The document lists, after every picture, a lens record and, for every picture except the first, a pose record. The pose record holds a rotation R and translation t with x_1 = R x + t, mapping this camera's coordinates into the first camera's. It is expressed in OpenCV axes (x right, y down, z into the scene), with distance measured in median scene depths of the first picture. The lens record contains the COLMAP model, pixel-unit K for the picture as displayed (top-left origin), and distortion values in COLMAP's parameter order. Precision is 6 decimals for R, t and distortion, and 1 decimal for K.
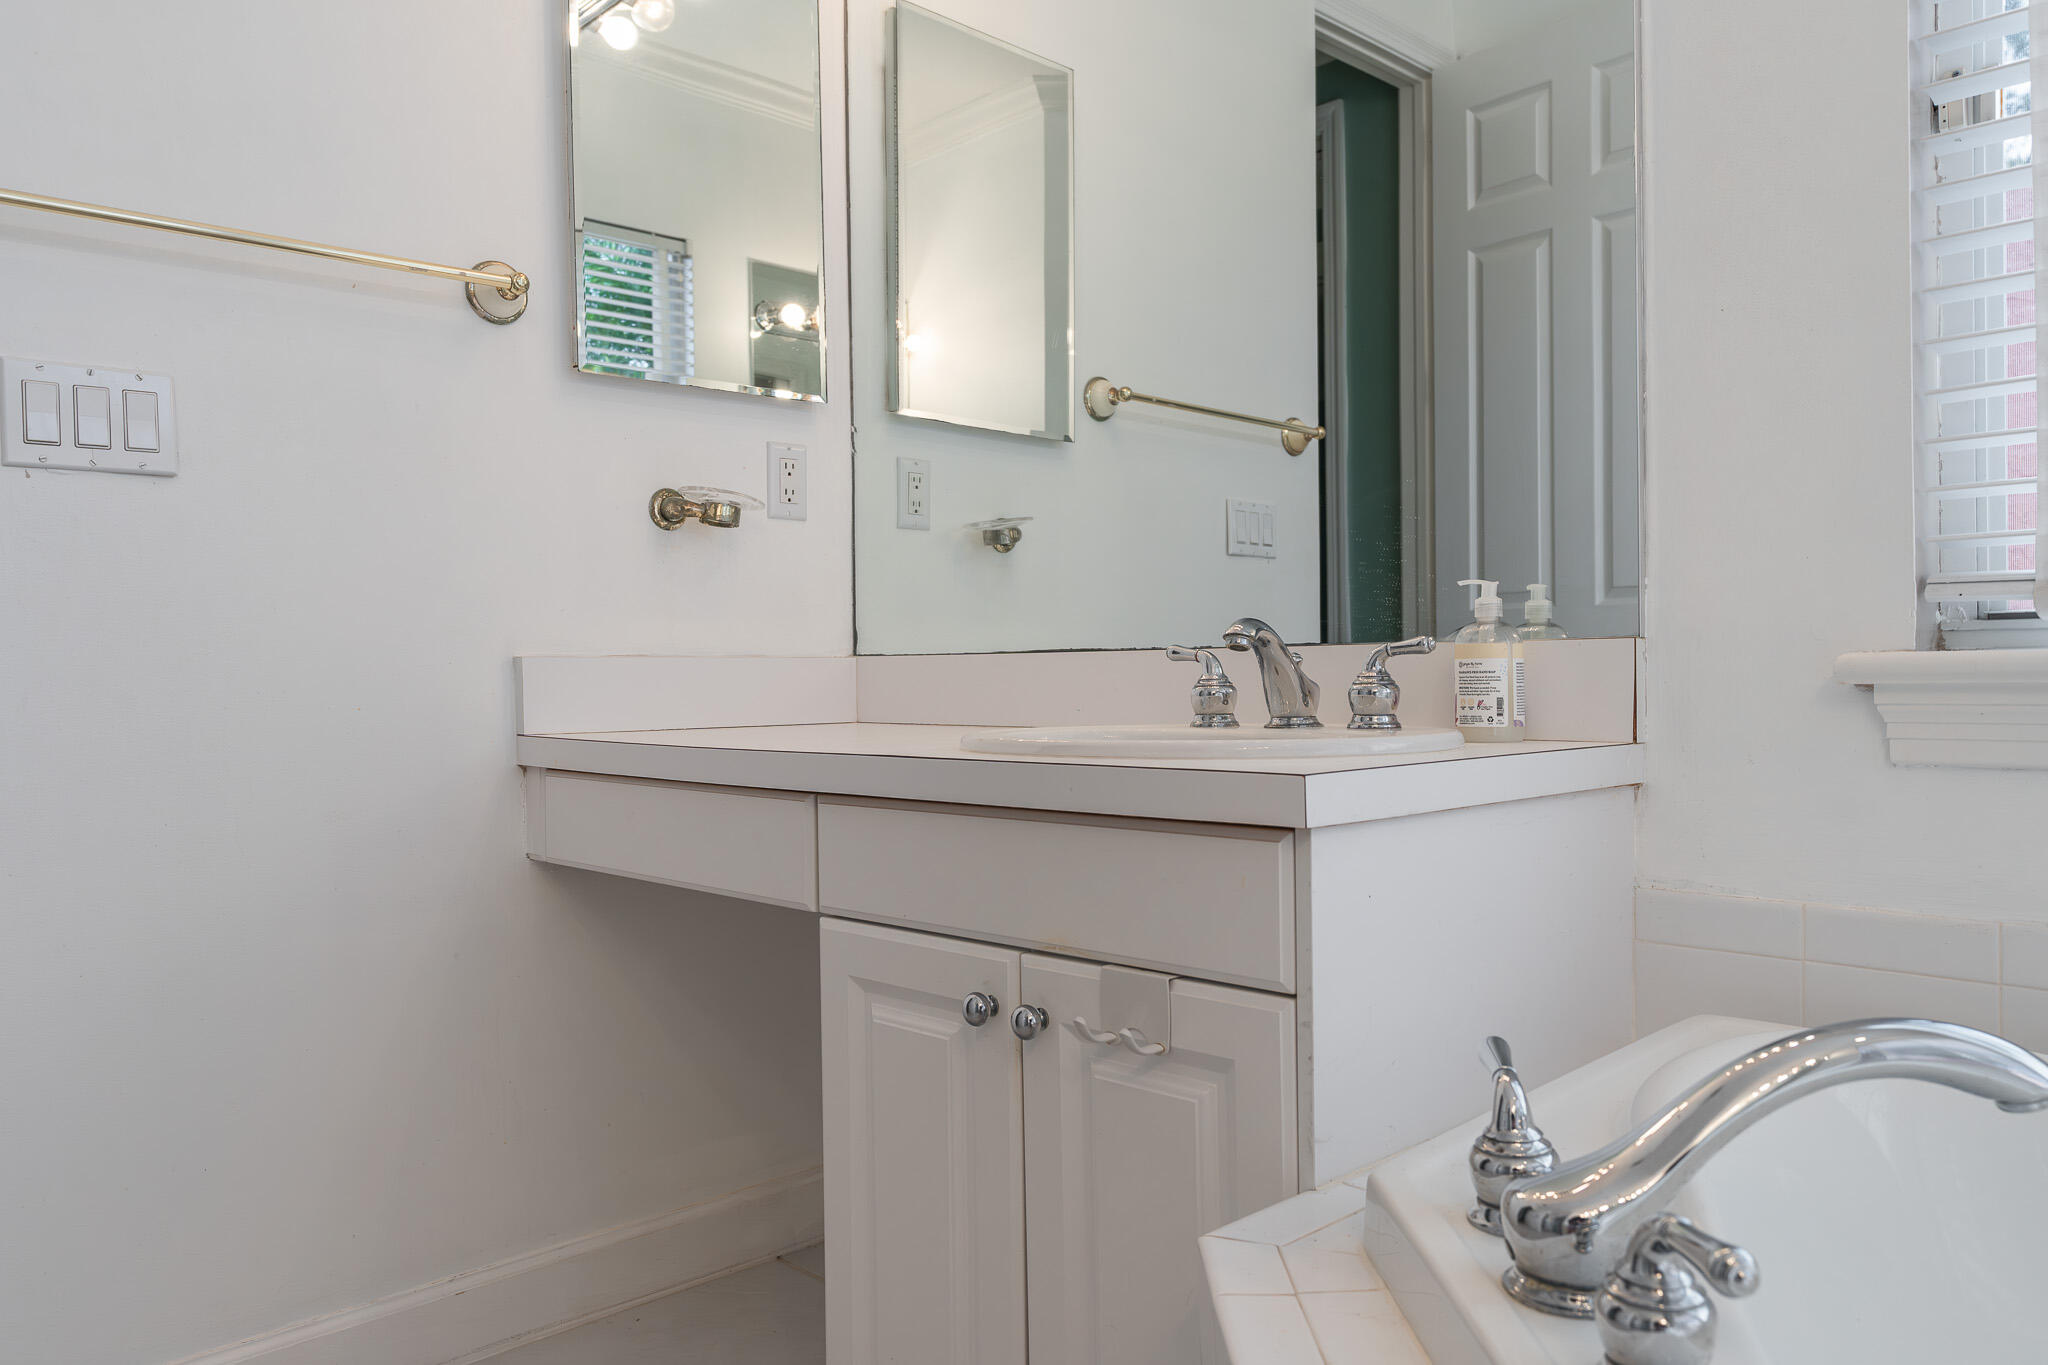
lens RADIAL K [[1491.1, 0, 1024.1], [0, 1491.1, 681.8], [0, 0, 1]] dist [-0.004243, -0.001502]
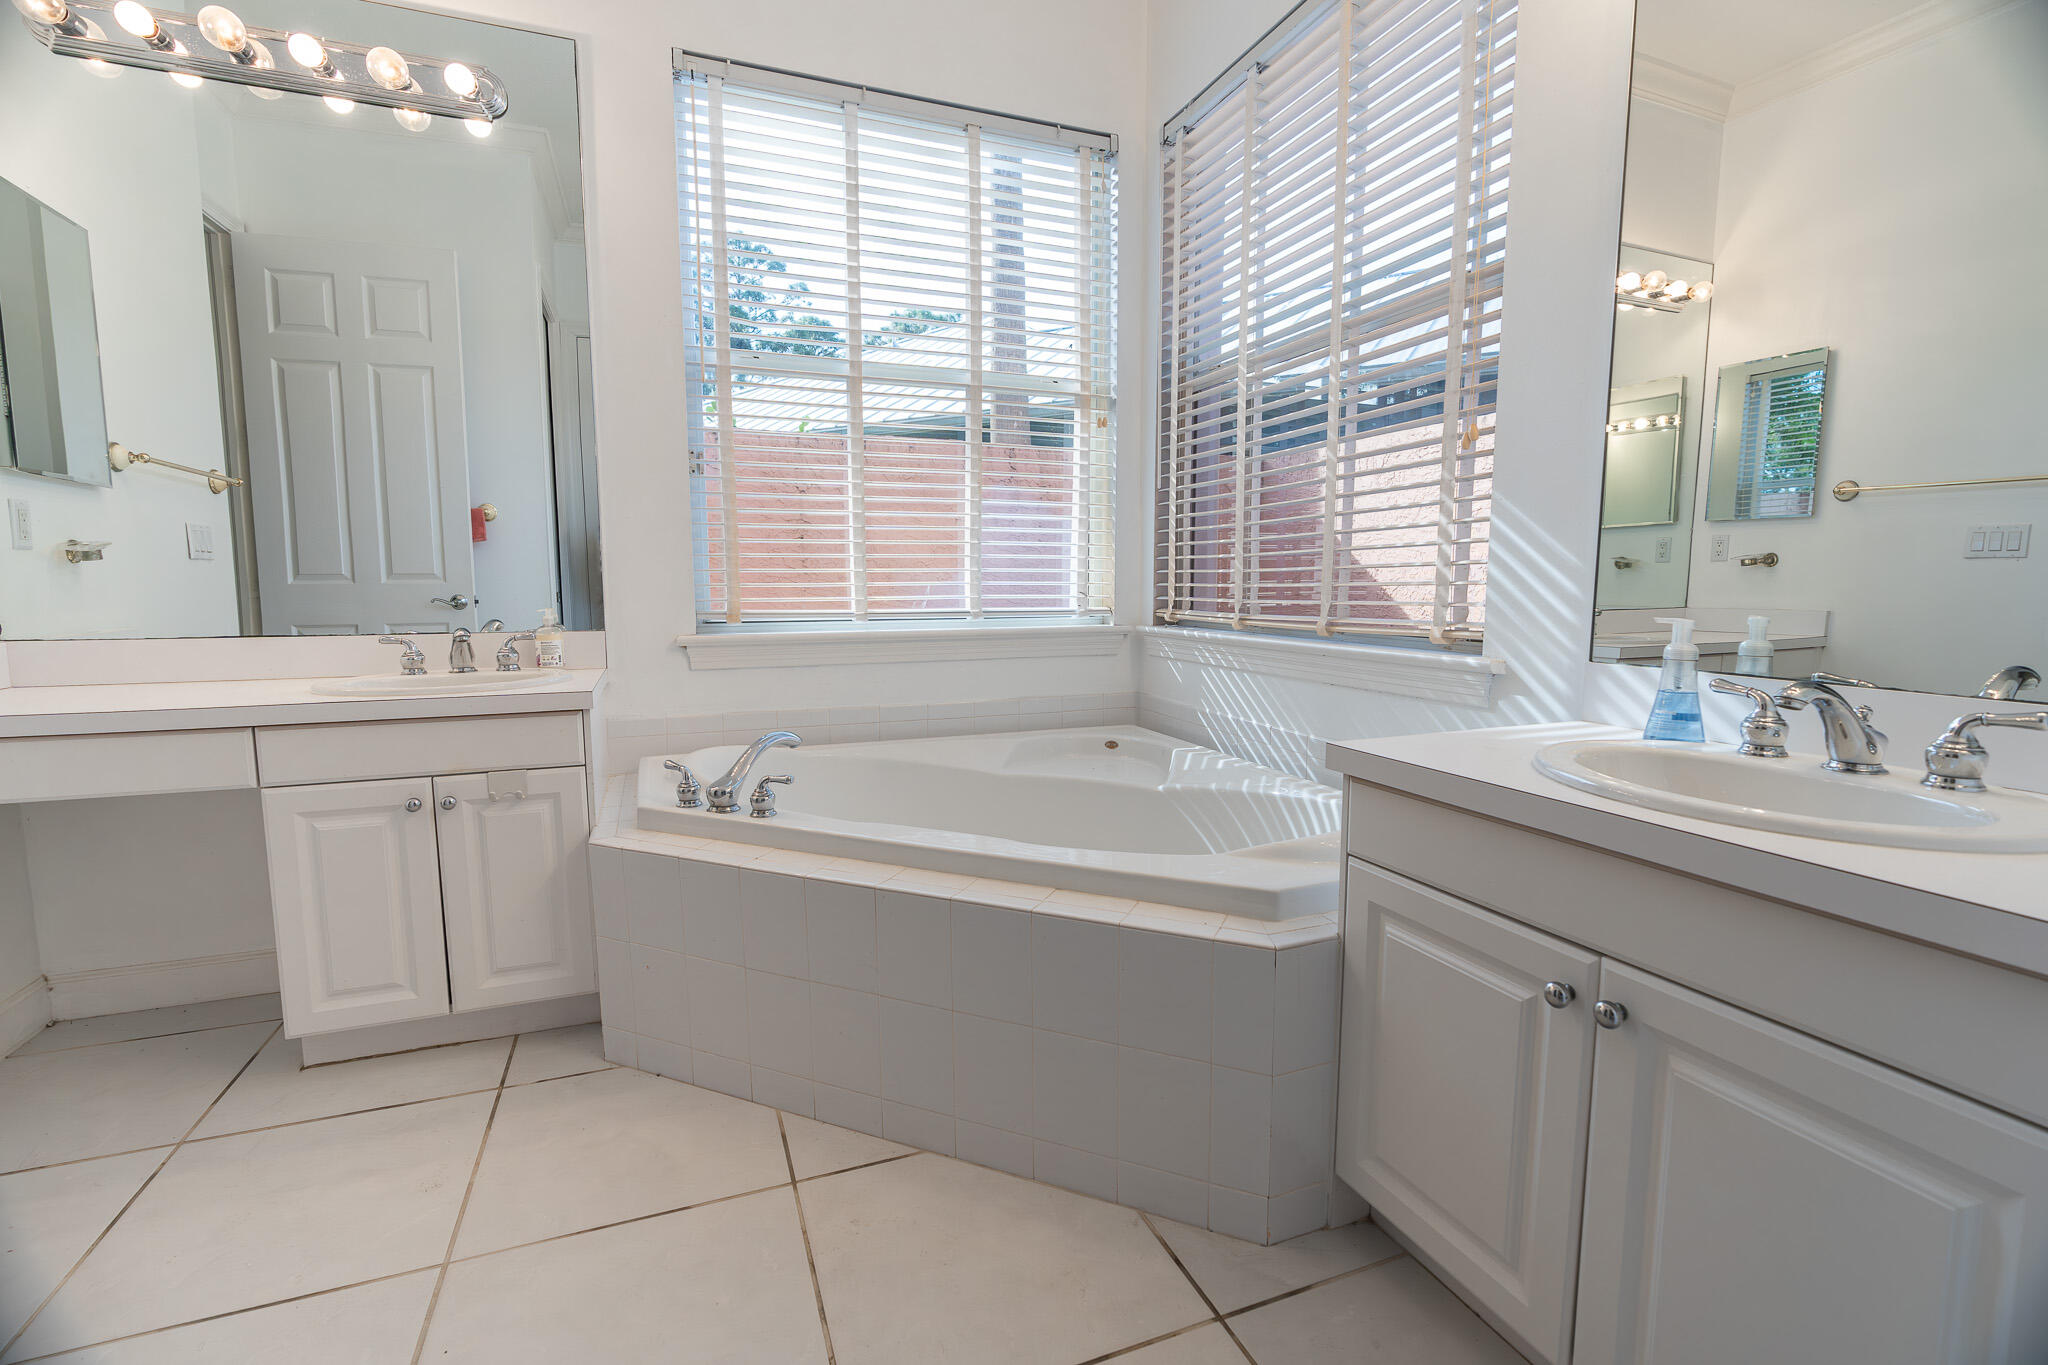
lens RADIAL K [[928.9, 0, 1026.7], [0, 928.9, 683.4], [0, 0, 1]] dist [-0.010490, 0.002371]
pose [[0.397437, -0.089012, 0.913302, -0.750943], [0.004482, 0.995461, 0.095069, -0.080373], [-0.917619, -0.033690, 0.396031, -0.344912]]
